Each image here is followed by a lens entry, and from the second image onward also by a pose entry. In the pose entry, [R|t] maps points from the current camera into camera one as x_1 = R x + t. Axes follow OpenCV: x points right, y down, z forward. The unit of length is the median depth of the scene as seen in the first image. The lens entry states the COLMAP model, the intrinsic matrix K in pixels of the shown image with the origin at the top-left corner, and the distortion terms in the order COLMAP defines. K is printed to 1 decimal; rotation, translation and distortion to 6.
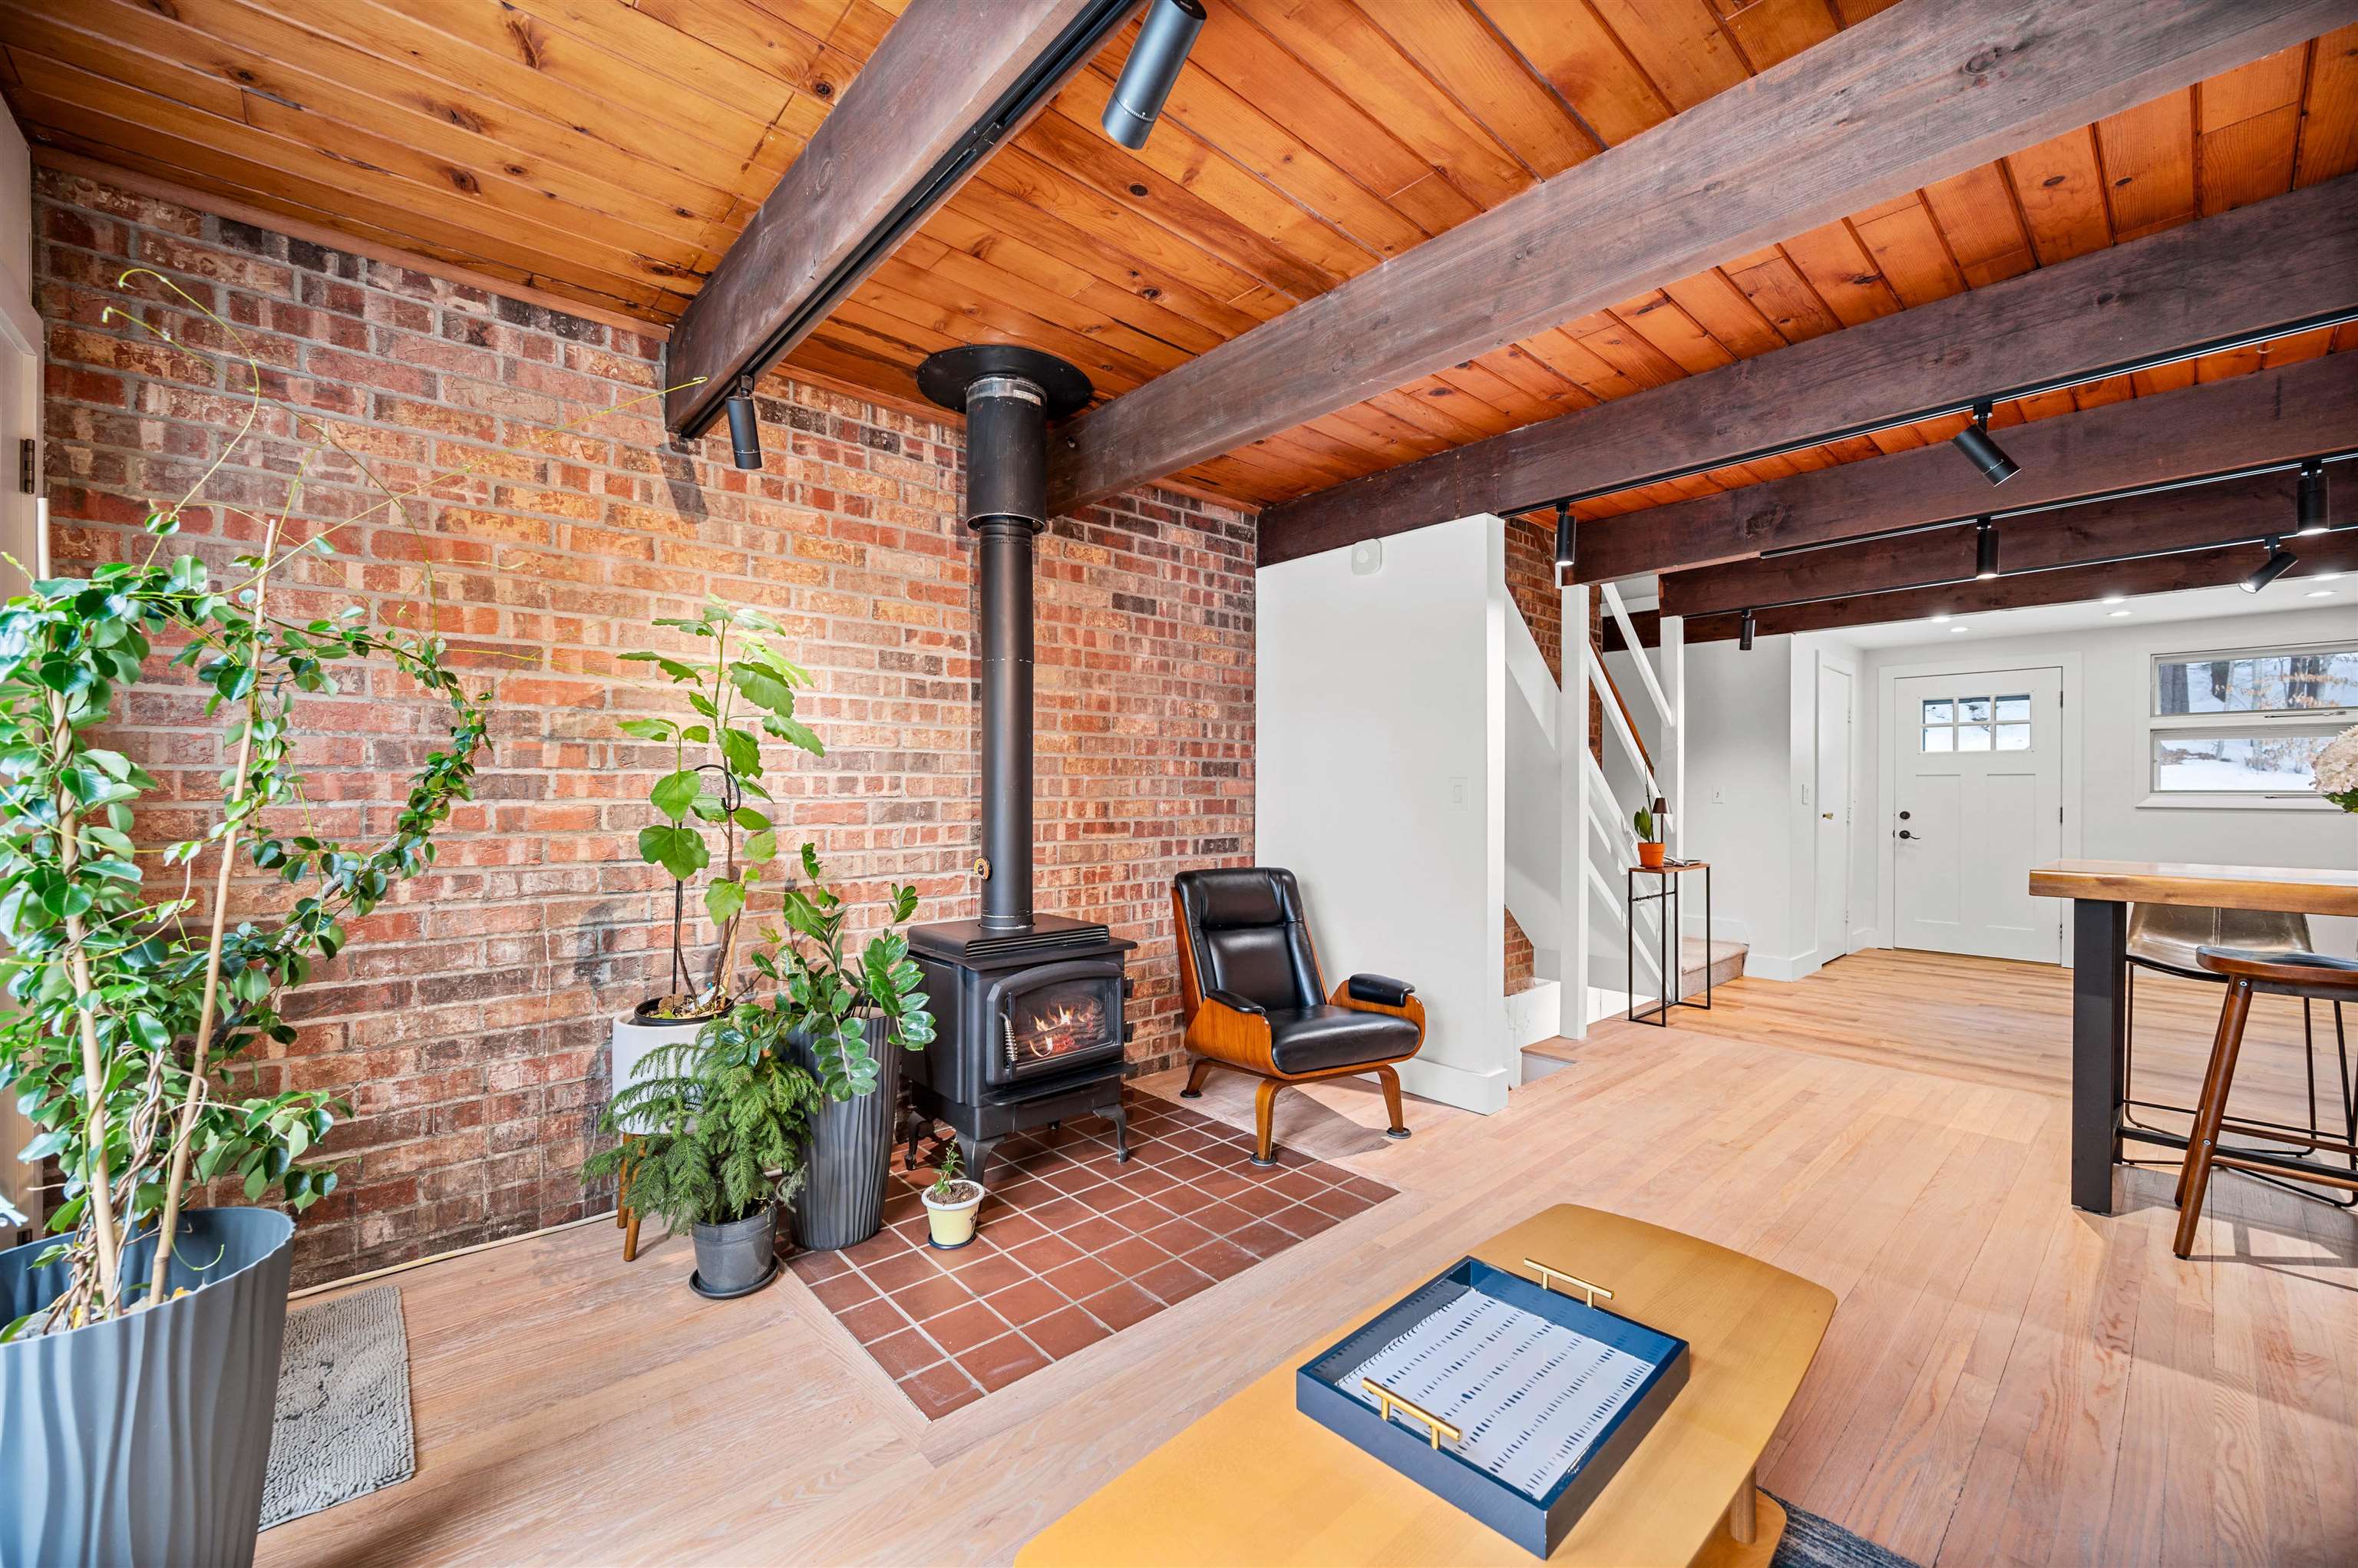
lens RADIAL K [[924.7, 0, 1178.6], [0, 924.7, 789.4], [0, 0, 1]] dist [-0.002146, -0.000051]
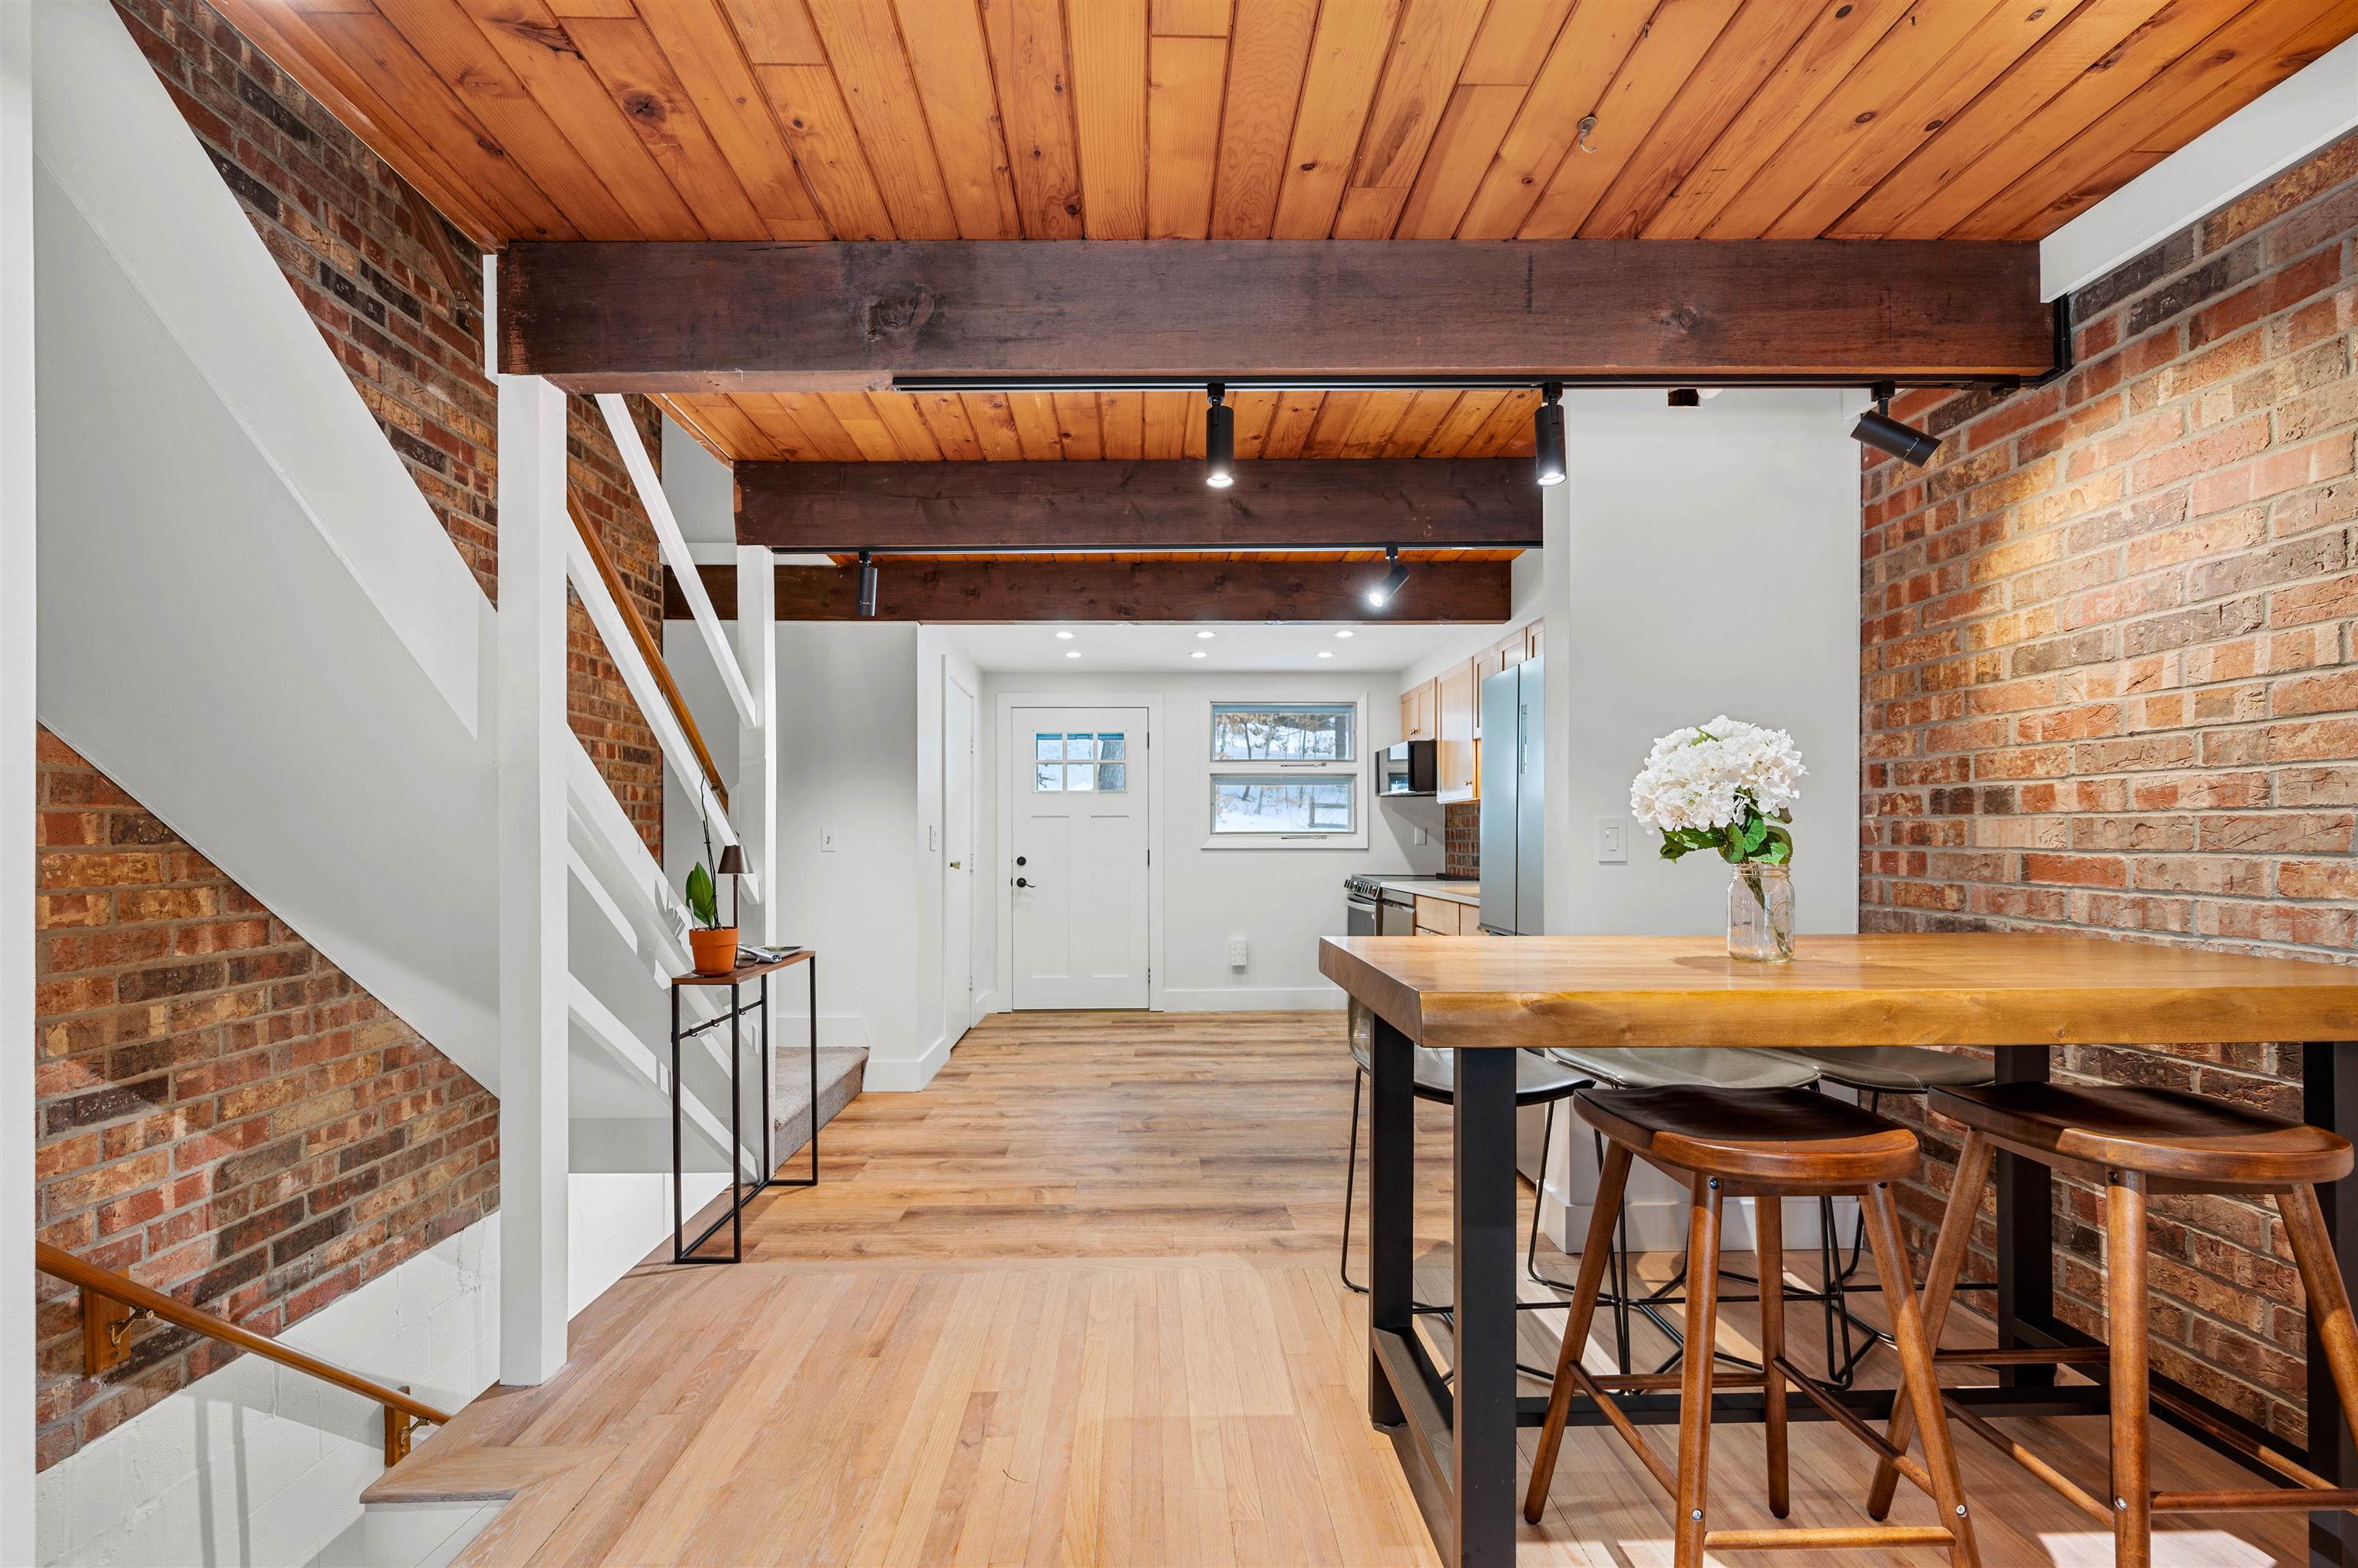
lens RADIAL K [[924.7, 0, 1155.1], [0, 924.7, 840.1], [0, 0, 1]] dist [-0.002146, -0.000051]
pose [[0.652834, -0.007605, 0.757463, 0.240609], [0.003656, 0.999970, 0.006888, 0.002721], [-0.757492, -0.001728, 0.652842, 0.399952]]
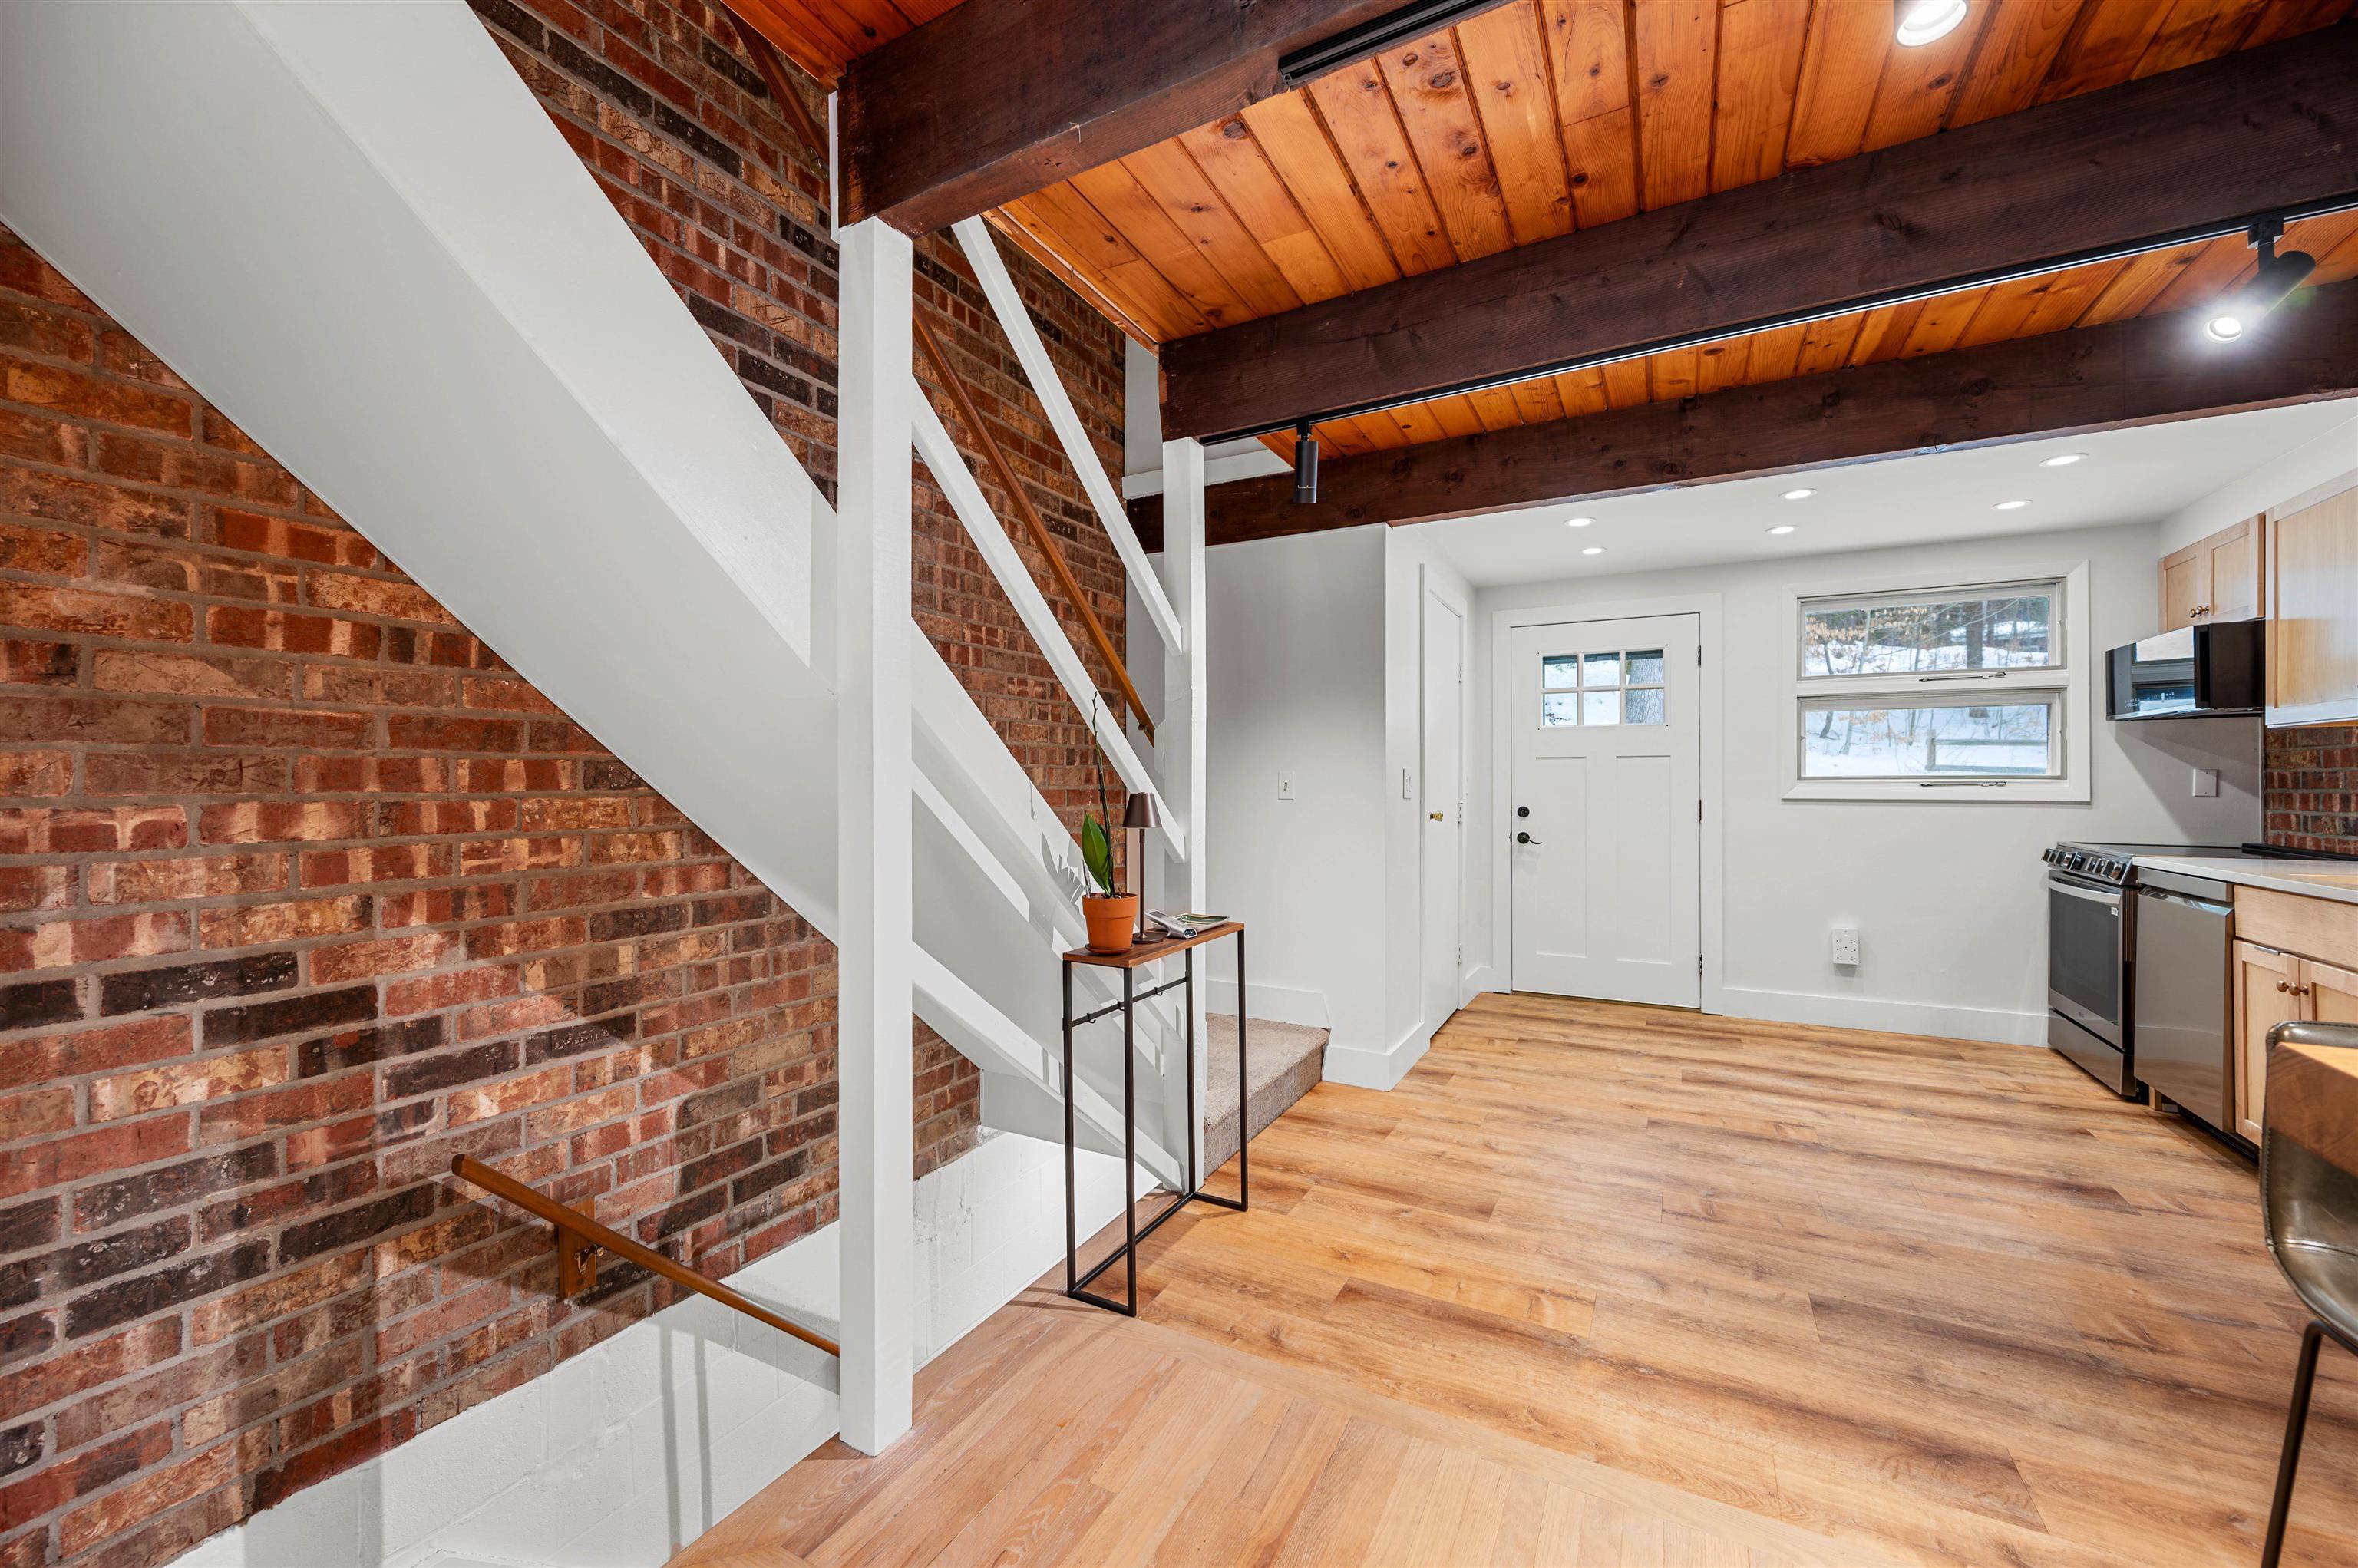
lens RADIAL K [[924.7, 0, 1178.1], [0, 924.7, 780.1], [0, 0, 1]] dist [-0.002146, -0.000051]
pose [[0.939500, -0.003131, 0.342534, 0.348716], [0.003626, 0.999993, -0.000806, 0.002702], [-0.342529, 0.002000, 0.939505, 0.510240]]
